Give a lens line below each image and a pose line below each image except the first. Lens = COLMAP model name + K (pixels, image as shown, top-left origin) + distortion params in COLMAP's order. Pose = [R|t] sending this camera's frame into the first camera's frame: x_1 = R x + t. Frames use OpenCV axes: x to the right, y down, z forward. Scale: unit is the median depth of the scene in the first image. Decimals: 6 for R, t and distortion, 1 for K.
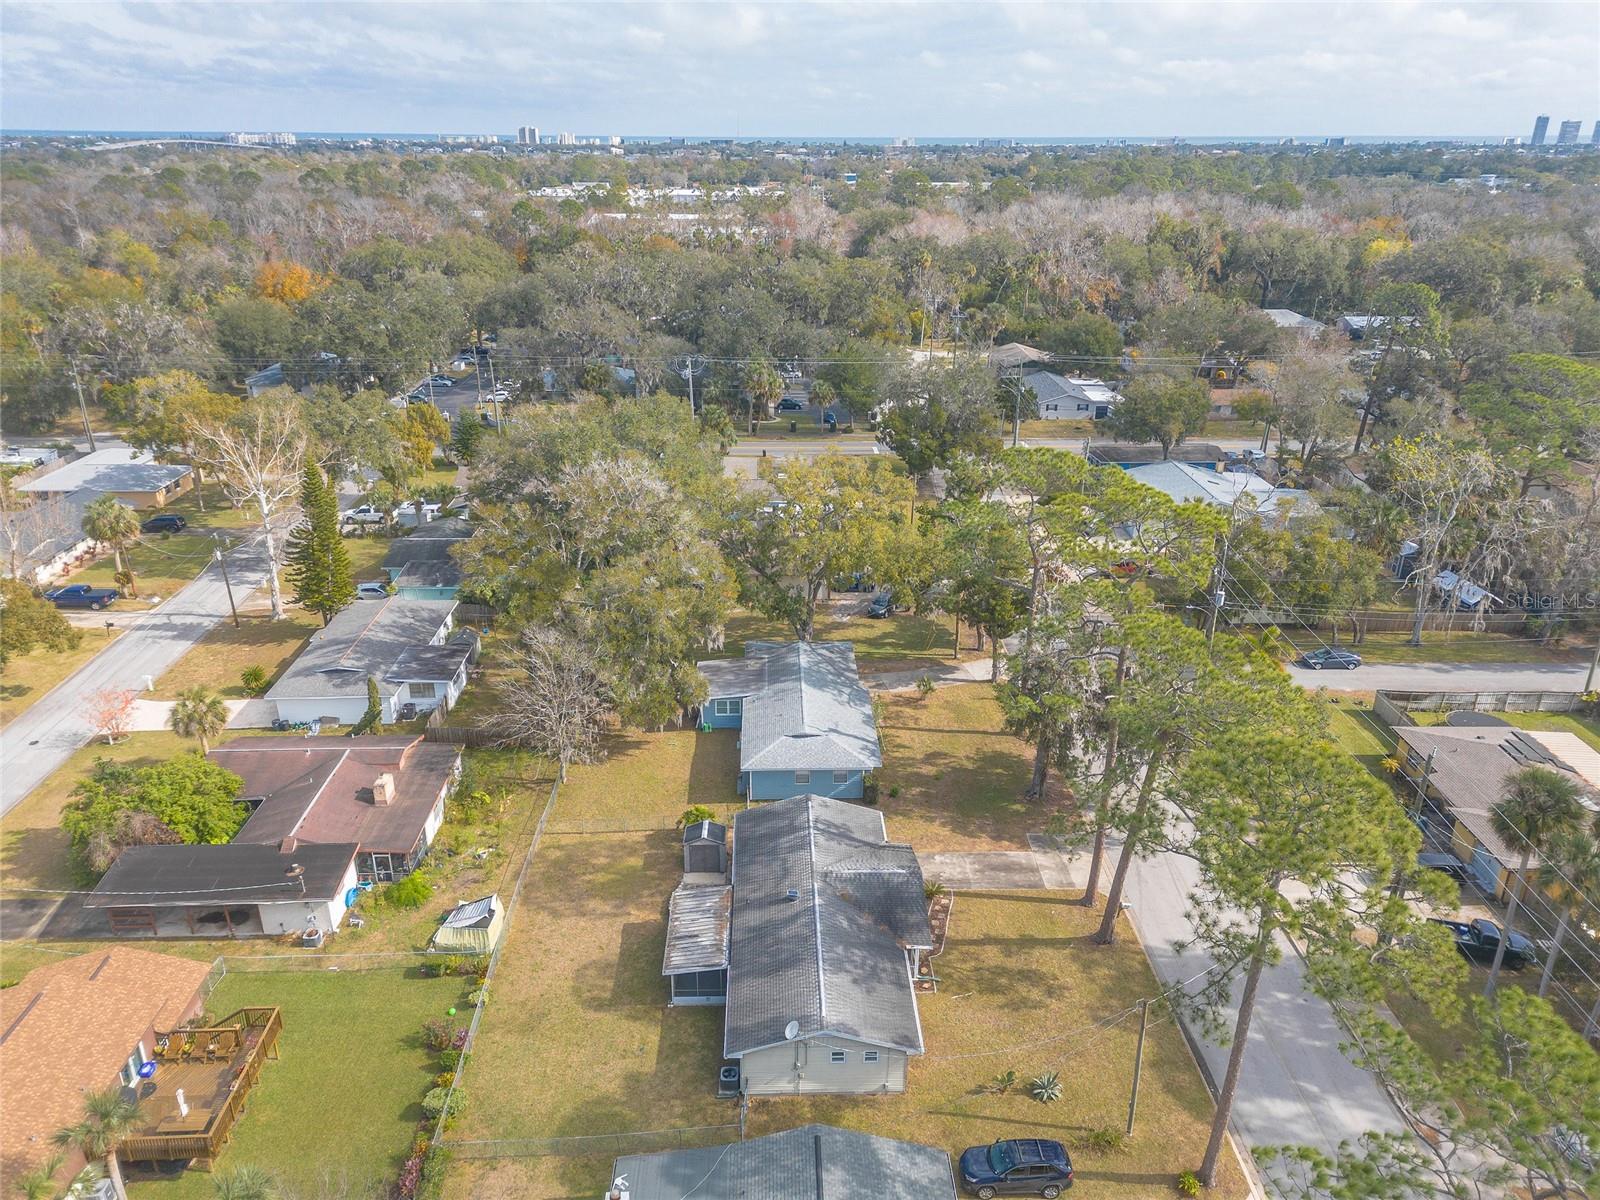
lens RADIAL K [[1135.5, 0, 800.0], [0, 1135.5, 600.0], [0, 0, 1]] dist [0.084056, -0.079391]
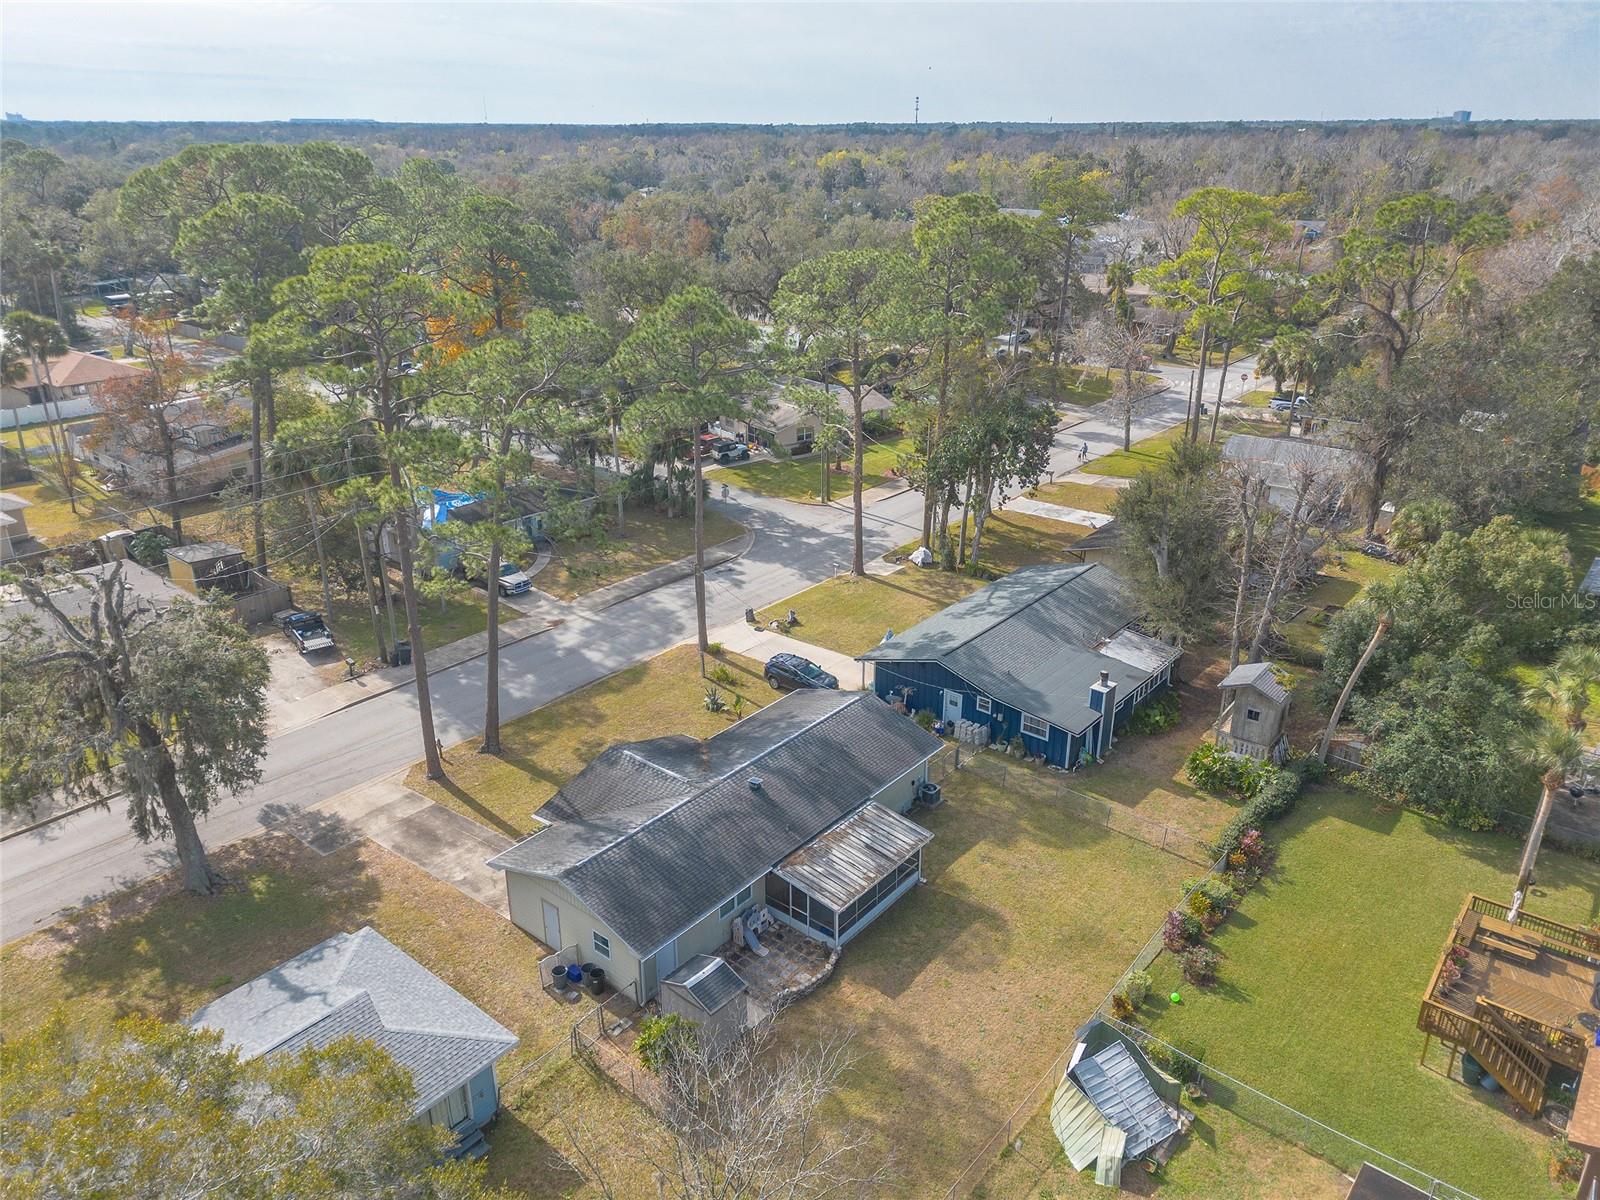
lens RADIAL K [[1135.5, 0, 800.0], [0, 1135.5, 600.0], [0, 0, 1]] dist [0.084056, -0.079391]
pose [[-0.749195, -0.259840, 0.609254, -0.437879], [0.245675, 0.745207, 0.619928, -0.295770], [-0.615102, 0.614125, -0.494469, 1.170117]]
